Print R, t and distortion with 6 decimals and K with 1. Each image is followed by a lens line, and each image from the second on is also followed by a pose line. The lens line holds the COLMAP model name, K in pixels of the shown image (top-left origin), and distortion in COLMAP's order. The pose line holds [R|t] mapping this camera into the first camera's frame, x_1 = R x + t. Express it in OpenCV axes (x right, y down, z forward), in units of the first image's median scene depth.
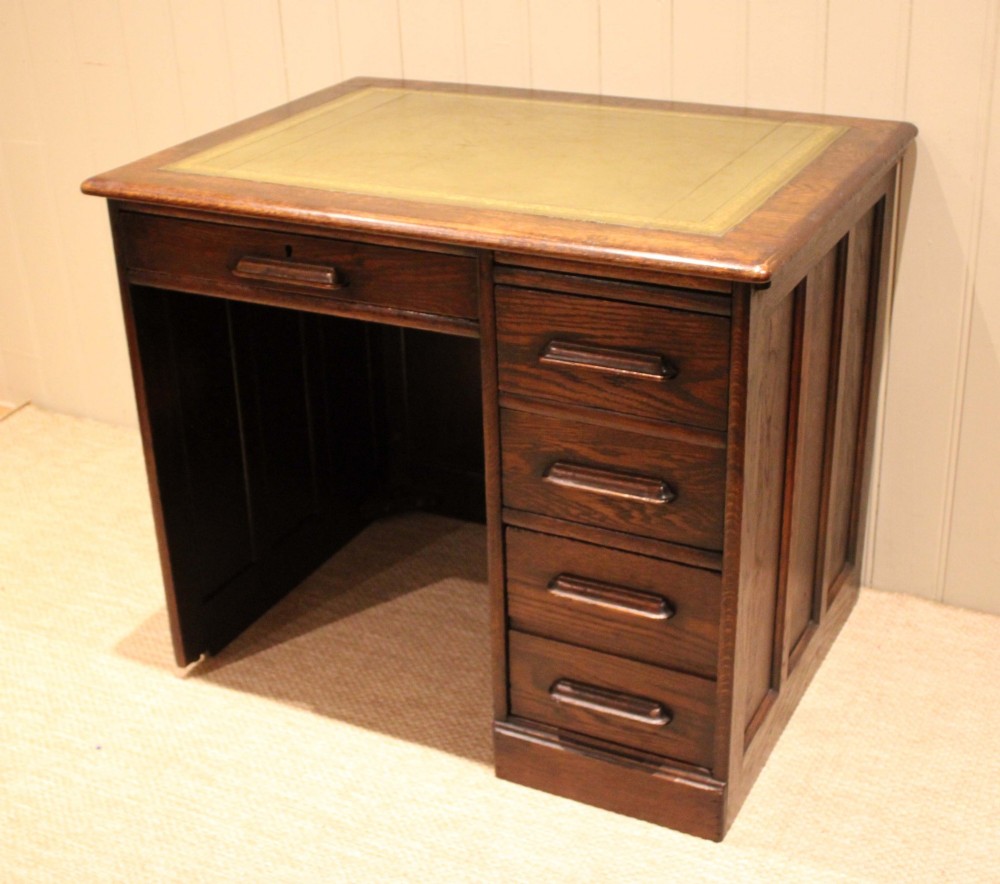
lens RADIAL K [[1506.7, 0, 468.4], [0, 1506.7, 474.7], [0, 0, 1]] dist [-0.091850, 0.055009]
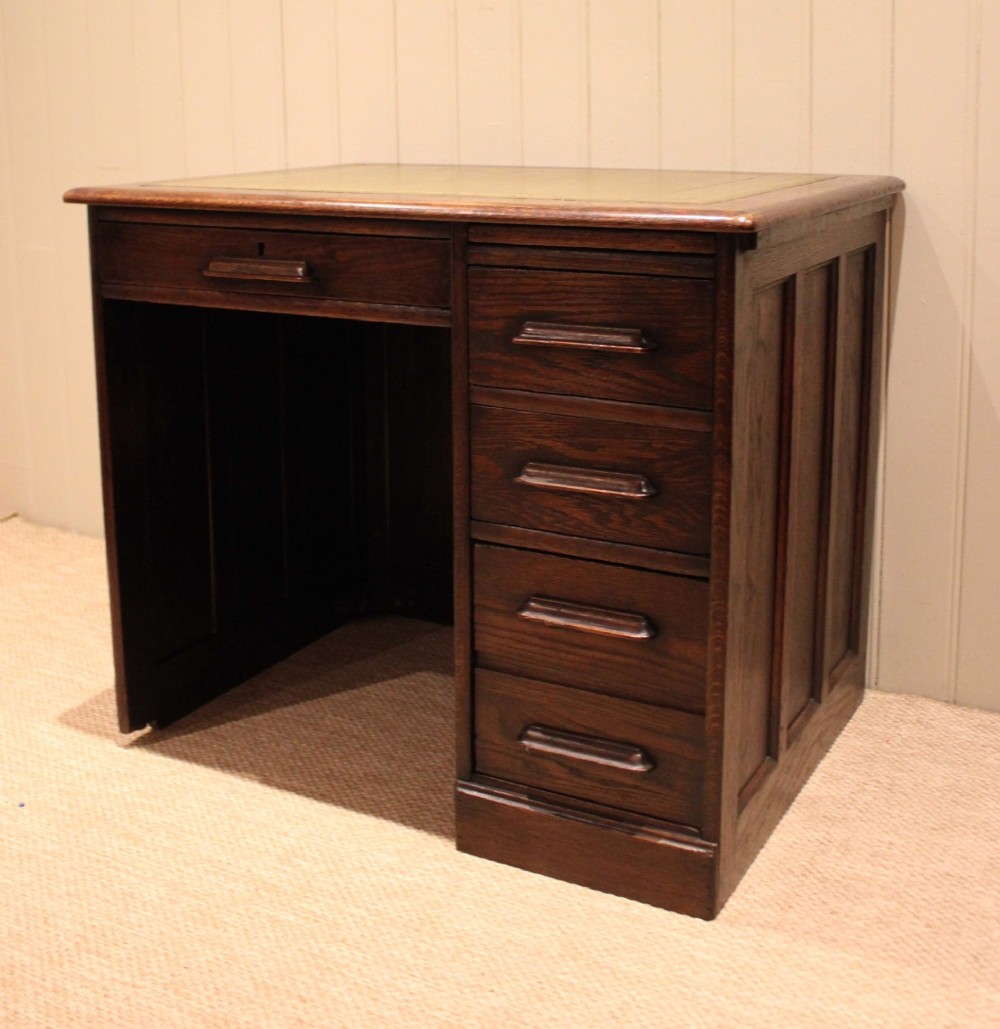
lens RADIAL K [[1416.8, 0, 434.6], [0, 1416.8, 335.8], [0, 0, 1]] dist [-0.114807, 0.078263]
pose [[0.998719, 0.031567, -0.039548, 0.031335], [-0.041606, 0.957108, -0.286728, 0.165071], [0.028801, 0.288006, 0.957195, 0.140235]]
